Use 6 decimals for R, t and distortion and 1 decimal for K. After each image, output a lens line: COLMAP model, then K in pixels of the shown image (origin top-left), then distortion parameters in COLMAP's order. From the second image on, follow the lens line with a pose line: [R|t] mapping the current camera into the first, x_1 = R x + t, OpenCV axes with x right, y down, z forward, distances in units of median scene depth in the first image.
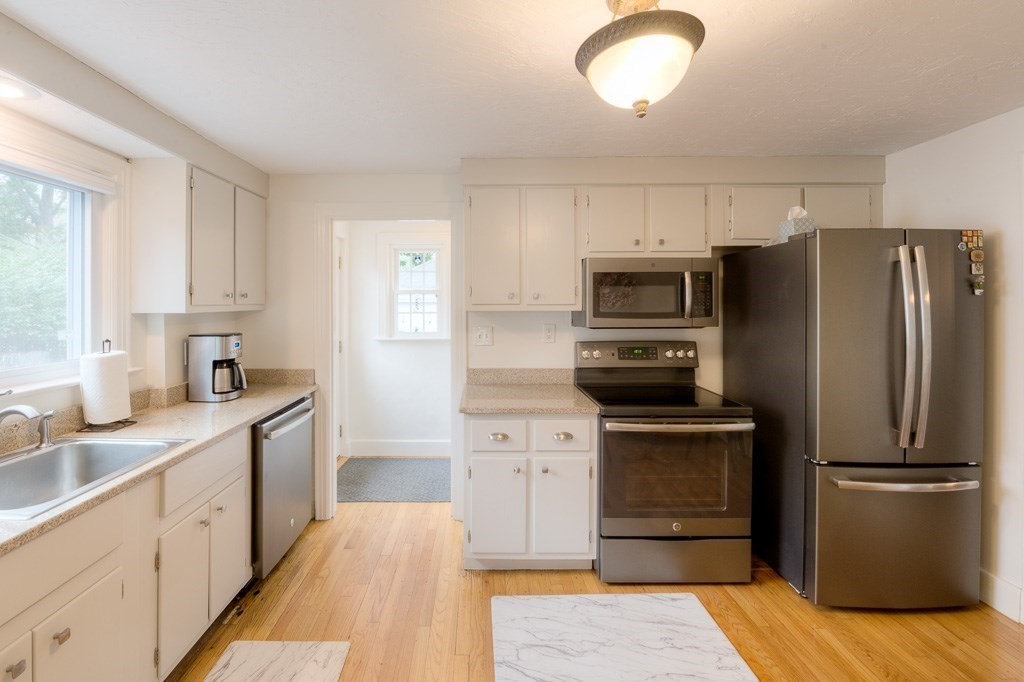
lens RADIAL K [[420.3, 0, 500.1], [0, 420.3, 306.8], [0, 0, 1]] dist [0.002632, 0.000117]
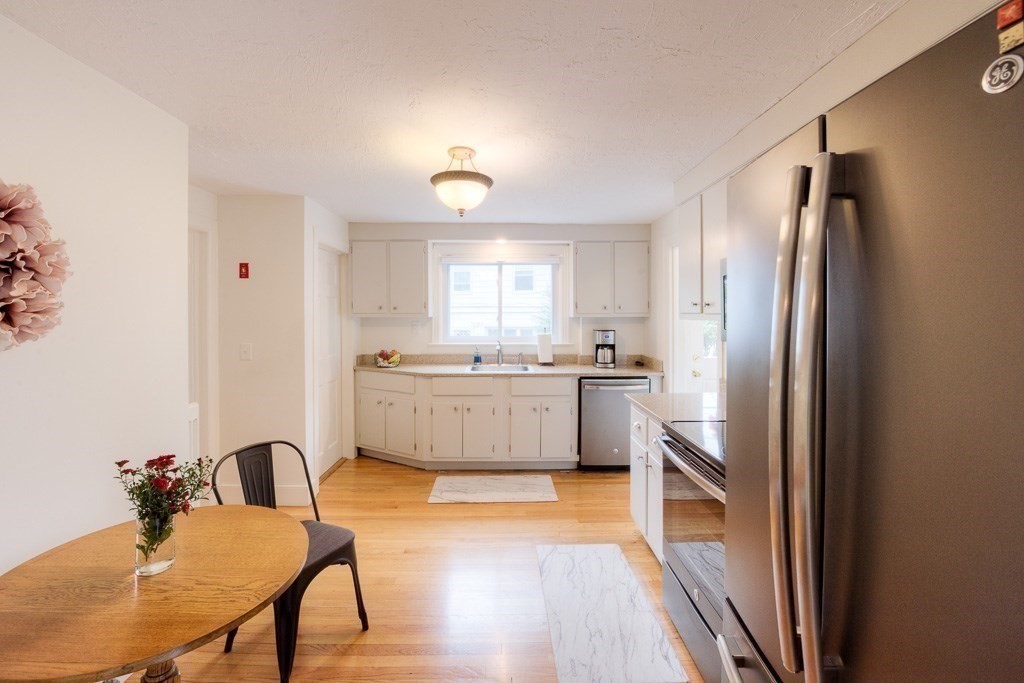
lens RADIAL K [[420.3, 0, 504.8], [0, 420.3, 311.1], [0, 0, 1]] dist [0.002632, 0.000117]
pose [[0.016538, 0.007708, -0.999834, 1.114846], [0.001993, 0.999968, 0.007742, -0.028114], [0.999861, -0.002121, 0.016522, 0.568252]]
